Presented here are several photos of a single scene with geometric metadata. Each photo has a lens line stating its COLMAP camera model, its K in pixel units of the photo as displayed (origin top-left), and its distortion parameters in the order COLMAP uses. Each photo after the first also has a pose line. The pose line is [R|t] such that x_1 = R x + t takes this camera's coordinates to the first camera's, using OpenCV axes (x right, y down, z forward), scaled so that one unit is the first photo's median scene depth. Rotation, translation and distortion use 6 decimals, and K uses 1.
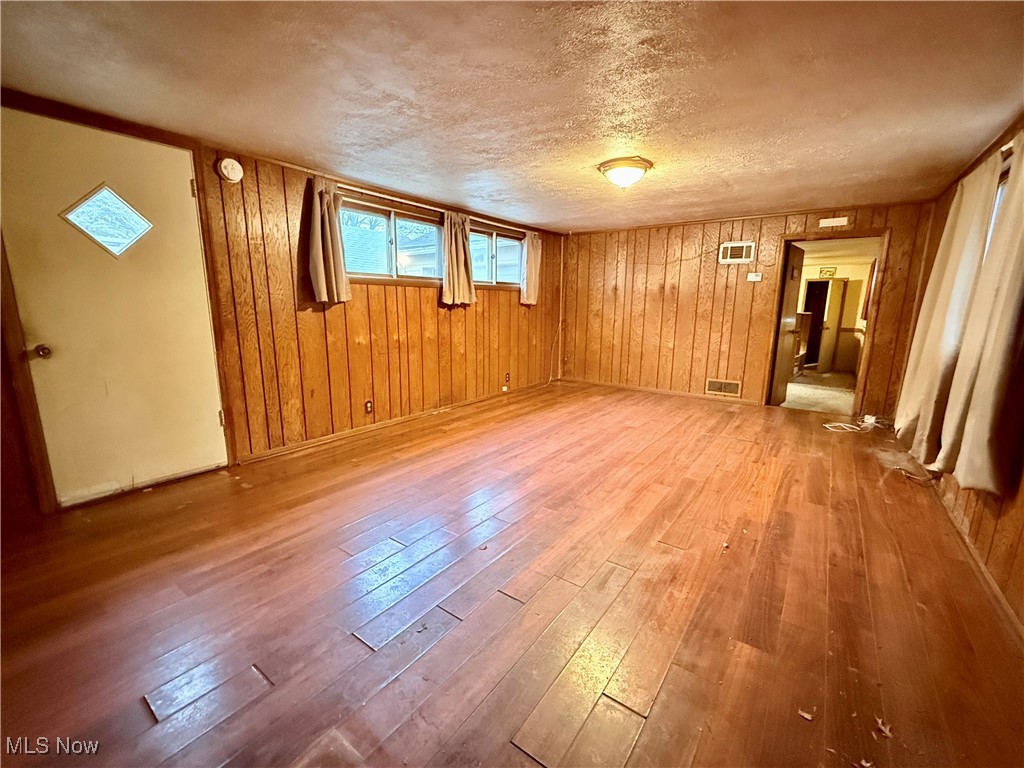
lens RADIAL K [[428.8, 0, 512.0], [0, 428.8, 384.0], [0, 0, 1]] dist [-0.000439, -0.000112]
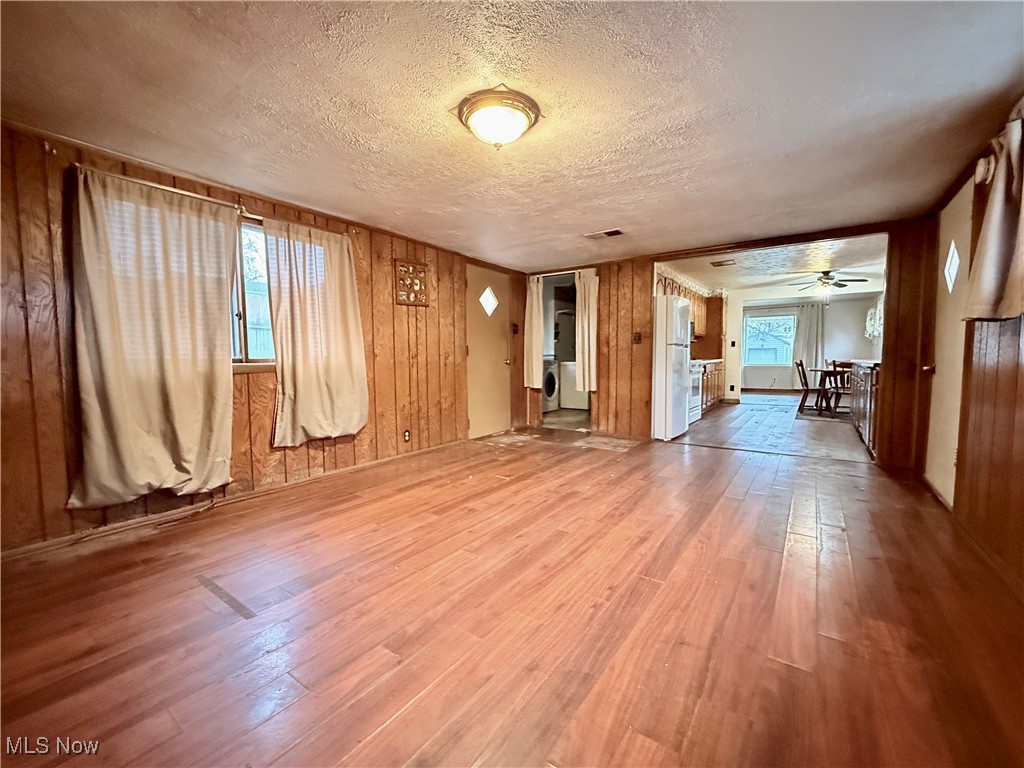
lens RADIAL K [[428.8, 0, 512.0], [0, 428.8, 384.0], [0, 0, 1]] dist [-0.000439, -0.000112]
pose [[-0.999769, -0.003522, -0.021199, 0.188690], [-0.008635, 0.969176, 0.246219, -0.199952], [0.019678, 0.246345, -0.968982, 1.287102]]
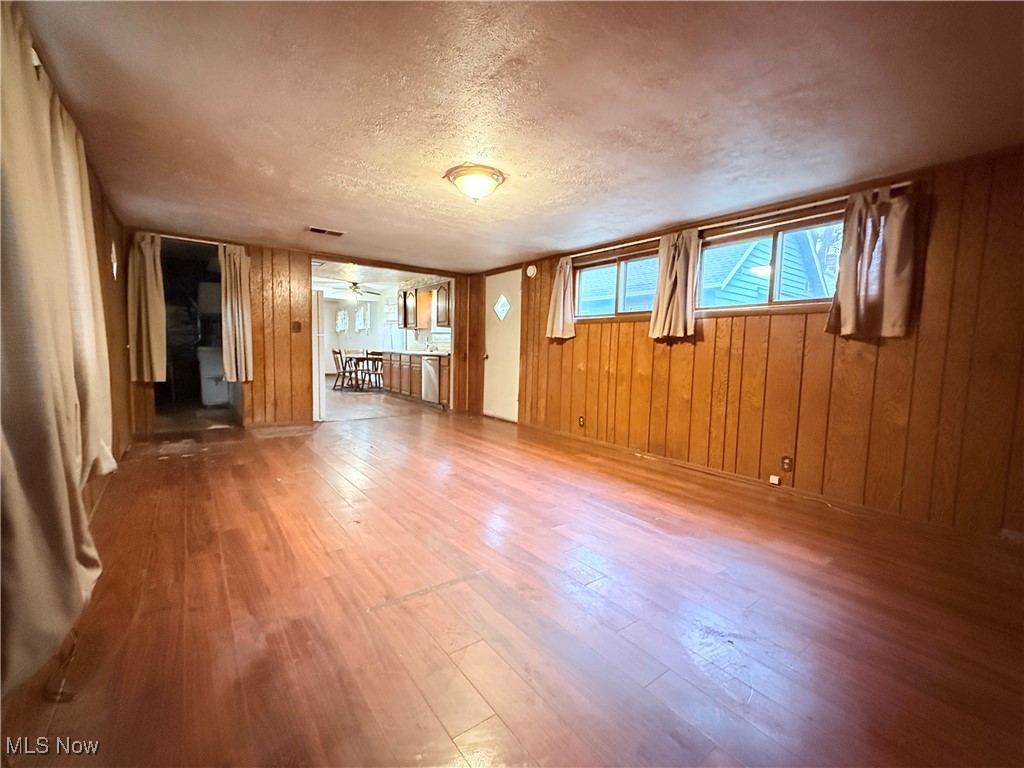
lens RADIAL K [[428.8, 0, 512.0], [0, 428.8, 384.0], [0, 0, 1]] dist [-0.000439, -0.000112]
pose [[-0.281204, 0.058825, -0.957843, 0.850751], [-0.205774, 0.971207, 0.120057, -0.149544], [0.937327, 0.230860, -0.261003, 1.049585]]
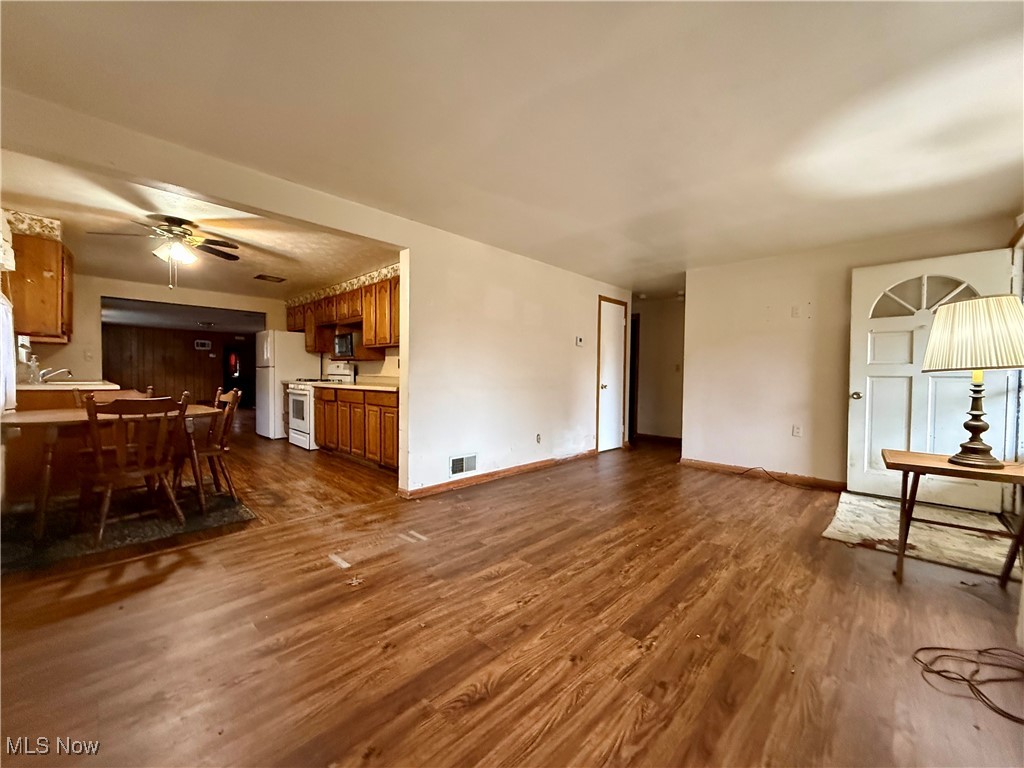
lens RADIAL K [[407.6, 0, 512.0], [0, 407.6, 384.0], [0, 0, 1]] dist [0.001409, -0.000021]
pose [[0.128909, -0.032126, 0.991136, -1.820228], [0.173798, 0.984737, 0.009314, 0.224929], [-0.976308, 0.171057, 0.132525, -1.140004]]
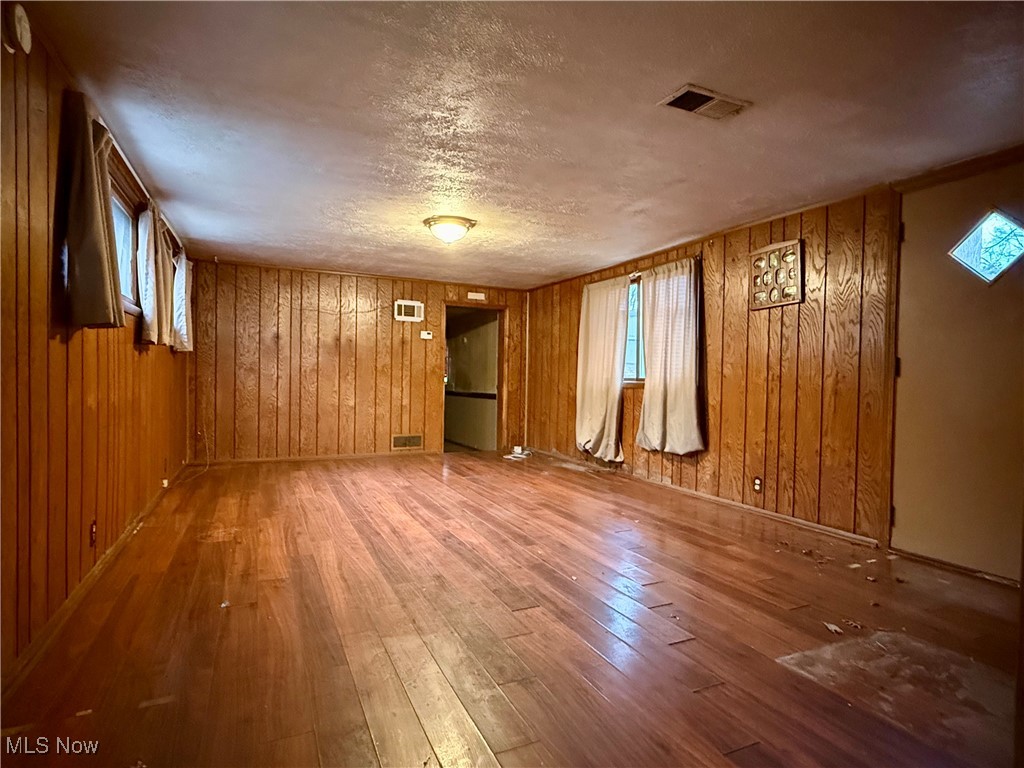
lens RADIAL K [[540.4, 0, 512.0], [0, 540.4, 384.0], [0, 0, 1]] dist [-0.002081, -0.000481]
pose [[0.476343, -0.010953, 0.879191, -0.621991], [0.149981, 0.986280, -0.068971, -0.001680], [-0.866374, 0.164716, 0.471450, 0.225527]]
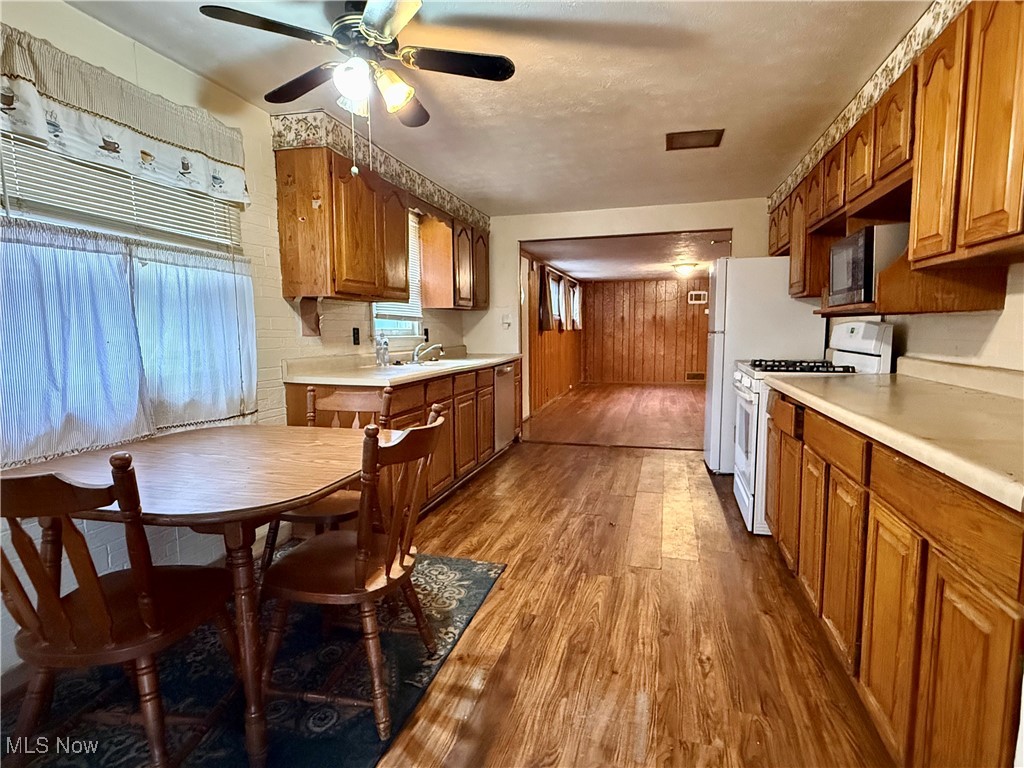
lens RADIAL K [[533.0, 0, 512.0], [0, 533.0, 384.0], [0, 0, 1]] dist [0.000345, -0.000809]
pose [[0.936000, -0.054939, 0.347686, -1.124381], [0.084083, 0.994047, -0.069288, 0.150621], [-0.341810, 0.094088, 0.935047, -0.858564]]
